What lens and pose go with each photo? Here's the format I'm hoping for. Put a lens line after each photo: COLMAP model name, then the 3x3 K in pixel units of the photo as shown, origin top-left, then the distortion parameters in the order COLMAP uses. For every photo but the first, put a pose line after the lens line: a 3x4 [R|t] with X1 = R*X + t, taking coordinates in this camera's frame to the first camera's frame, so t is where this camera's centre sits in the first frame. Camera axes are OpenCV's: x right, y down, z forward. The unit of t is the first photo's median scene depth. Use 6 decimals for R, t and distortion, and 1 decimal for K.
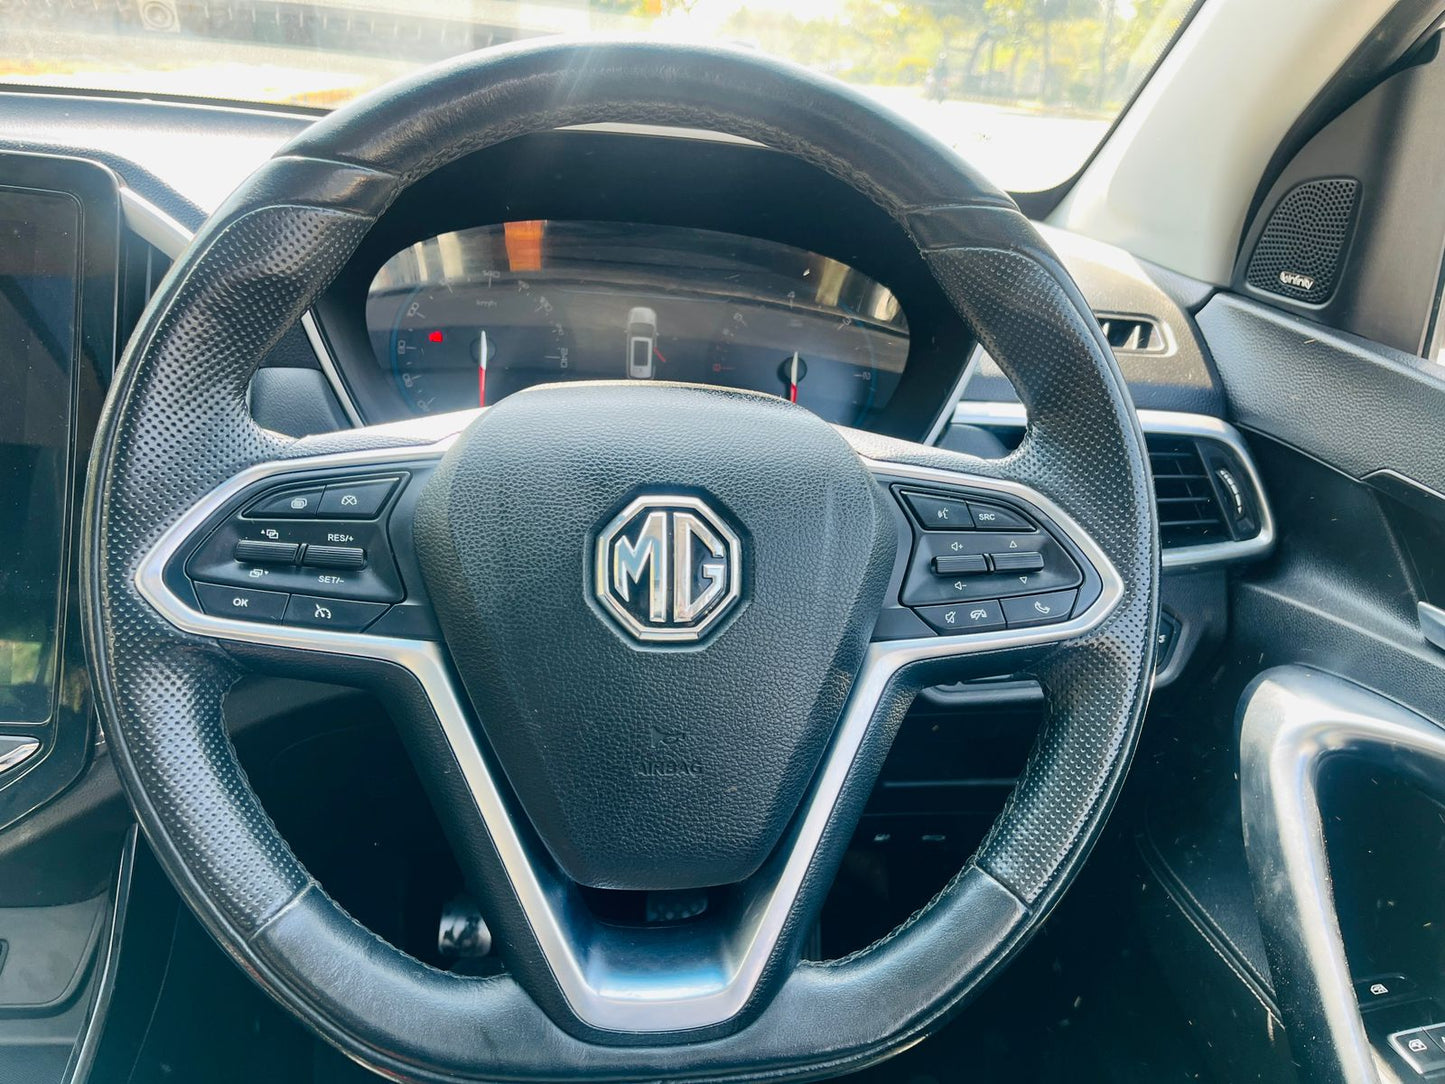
lens RADIAL K [[1126.4, 0, 755.1], [0, 1126.4, 539.7], [0, 0, 1]] dist [0.072212, -0.145129]
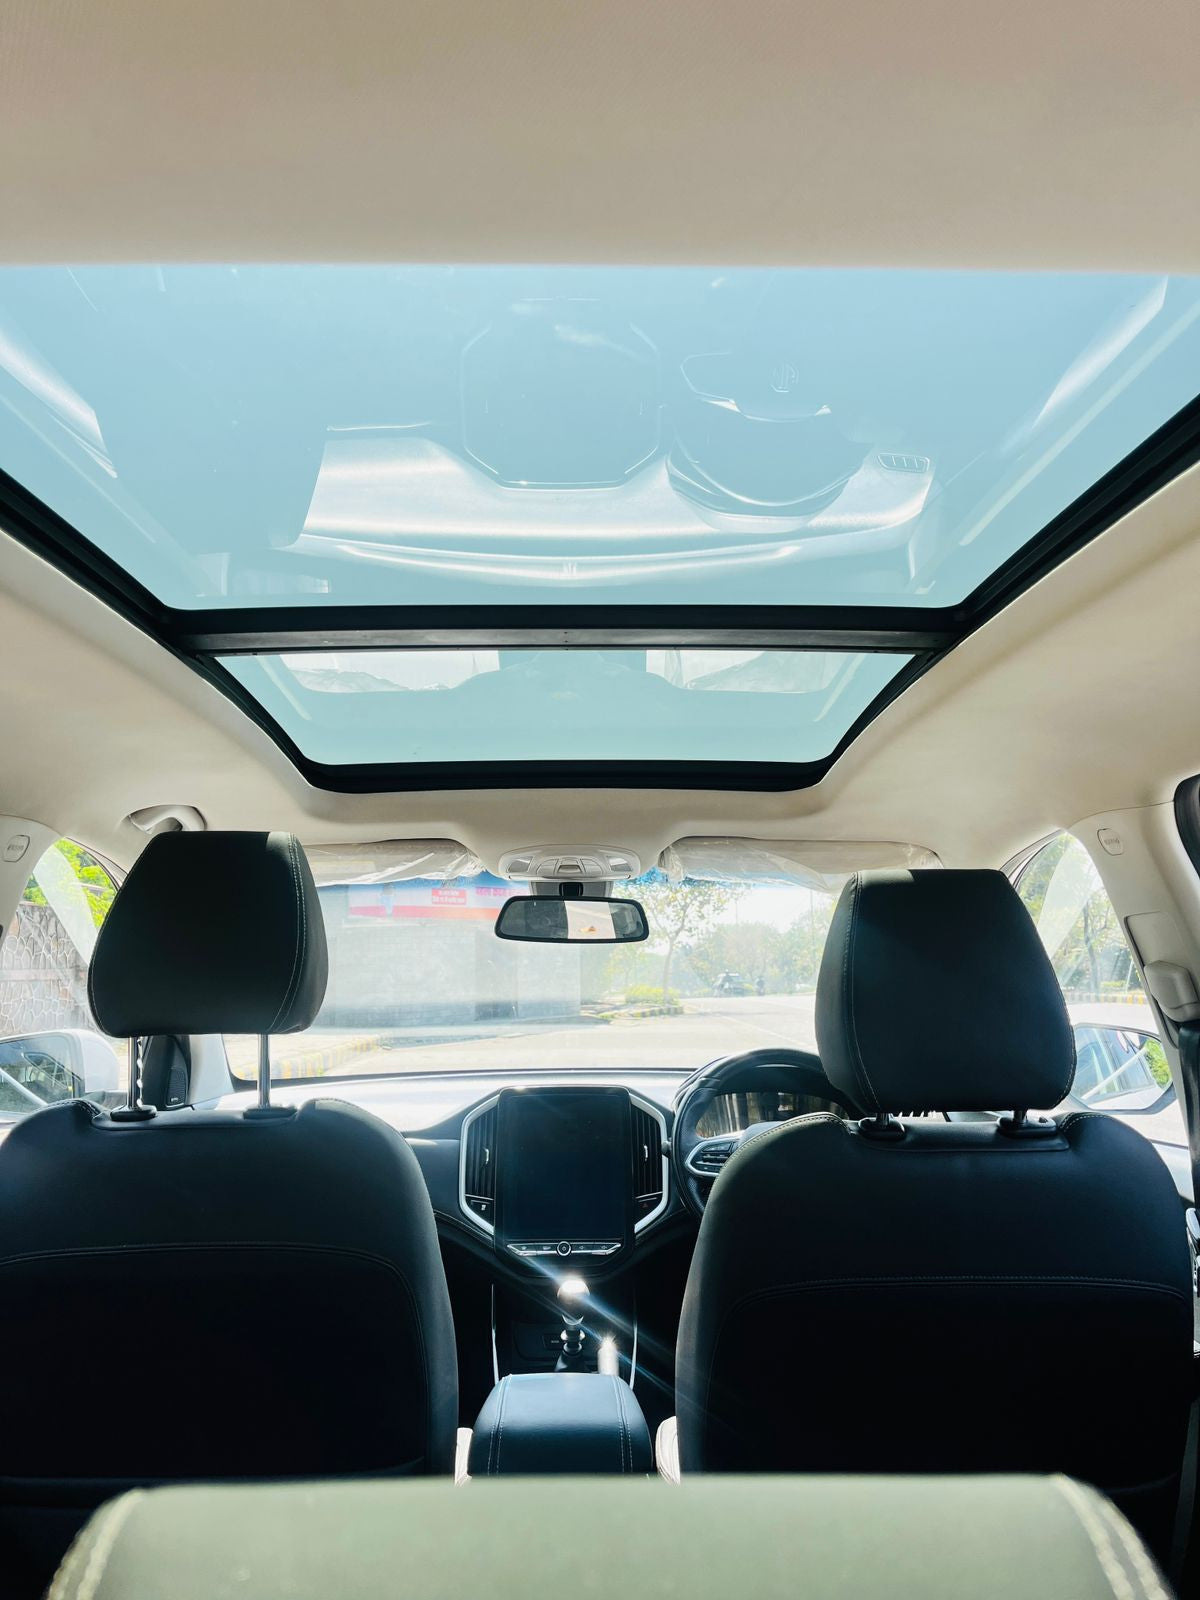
lens RADIAL K [[1247.2, 0, 600.0], [0, 1247.2, 800.0], [0, 0, 1]] dist [0.072212, -0.145129]
pose [[0.989069, -0.116319, -0.090626, -0.203862], [0.052905, 0.853607, -0.518225, 1.297584], [0.137639, 0.507765, 0.850429, -3.912680]]
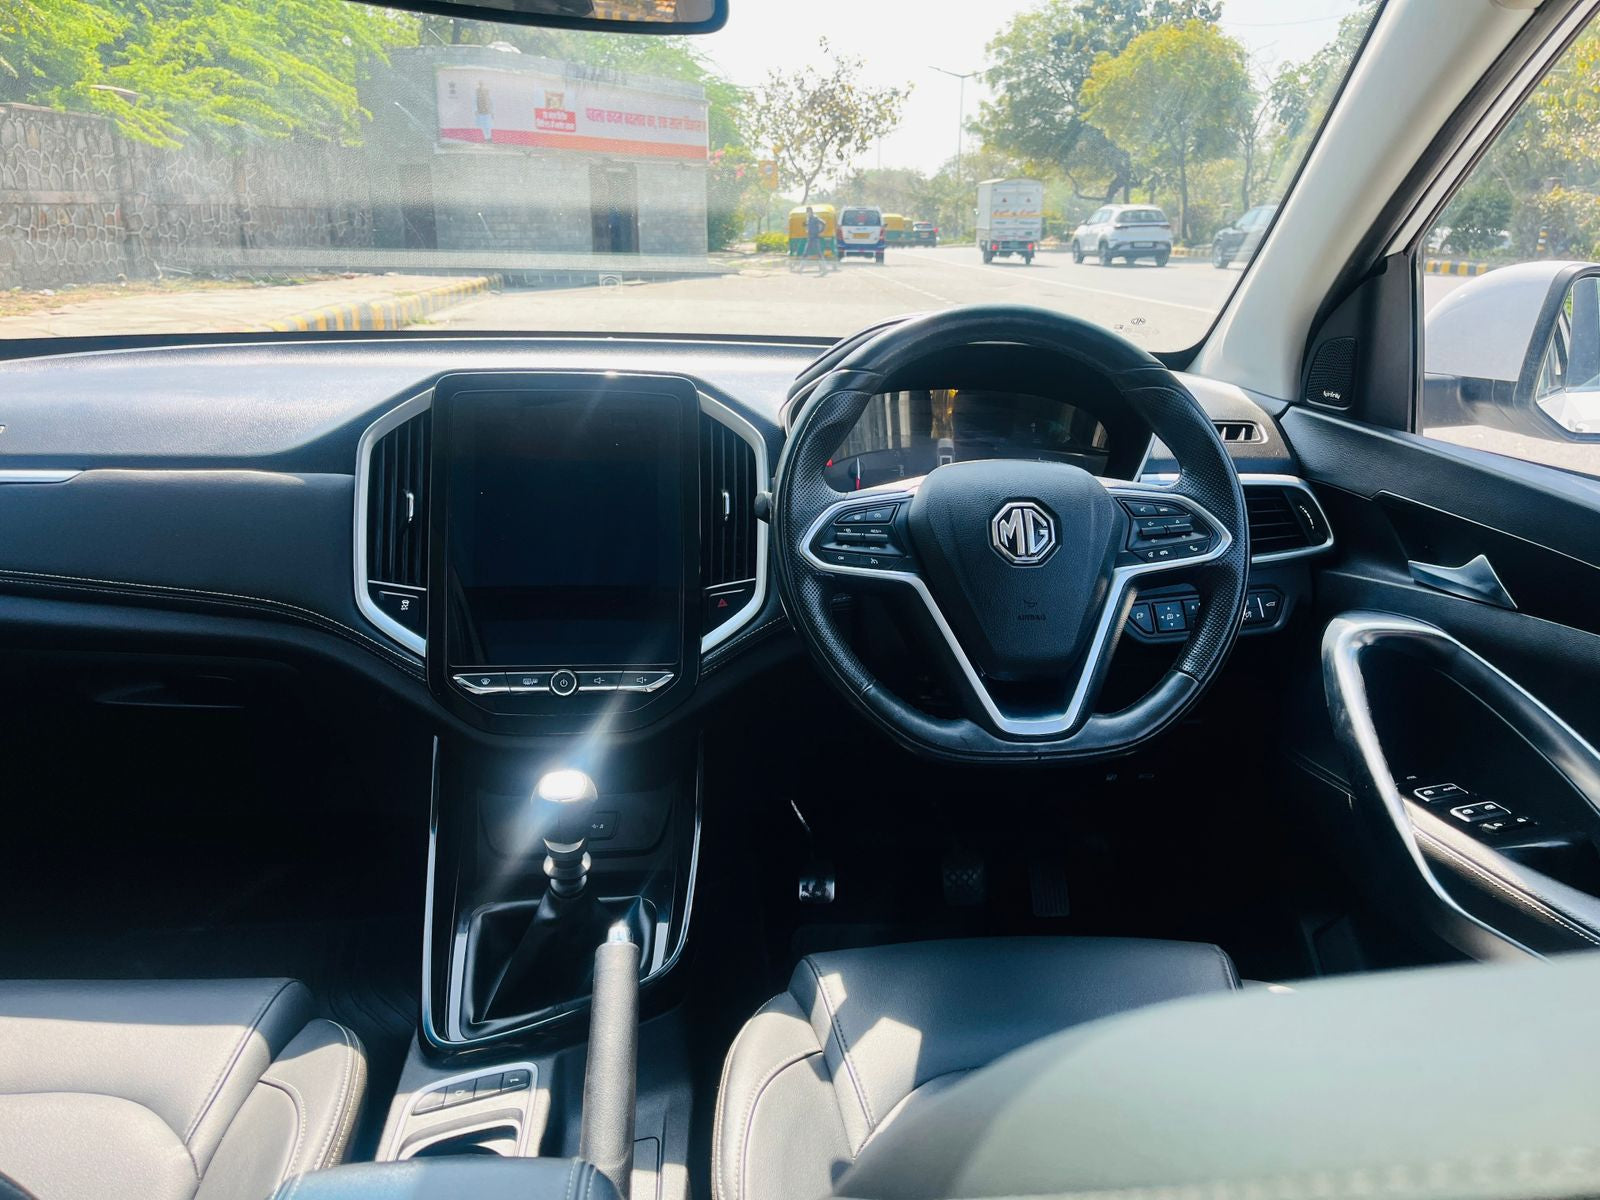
lens RADIAL K [[1247.2, 0, 836.1], [0, 1247.2, 597.5], [0, 0, 1]] dist [0.072212, -0.145129]
pose [[0.996912, -0.062460, -0.047596, -0.306414], [0.056776, 0.992014, -0.112625, 0.373839], [0.054251, 0.109575, 0.992497, -1.350170]]
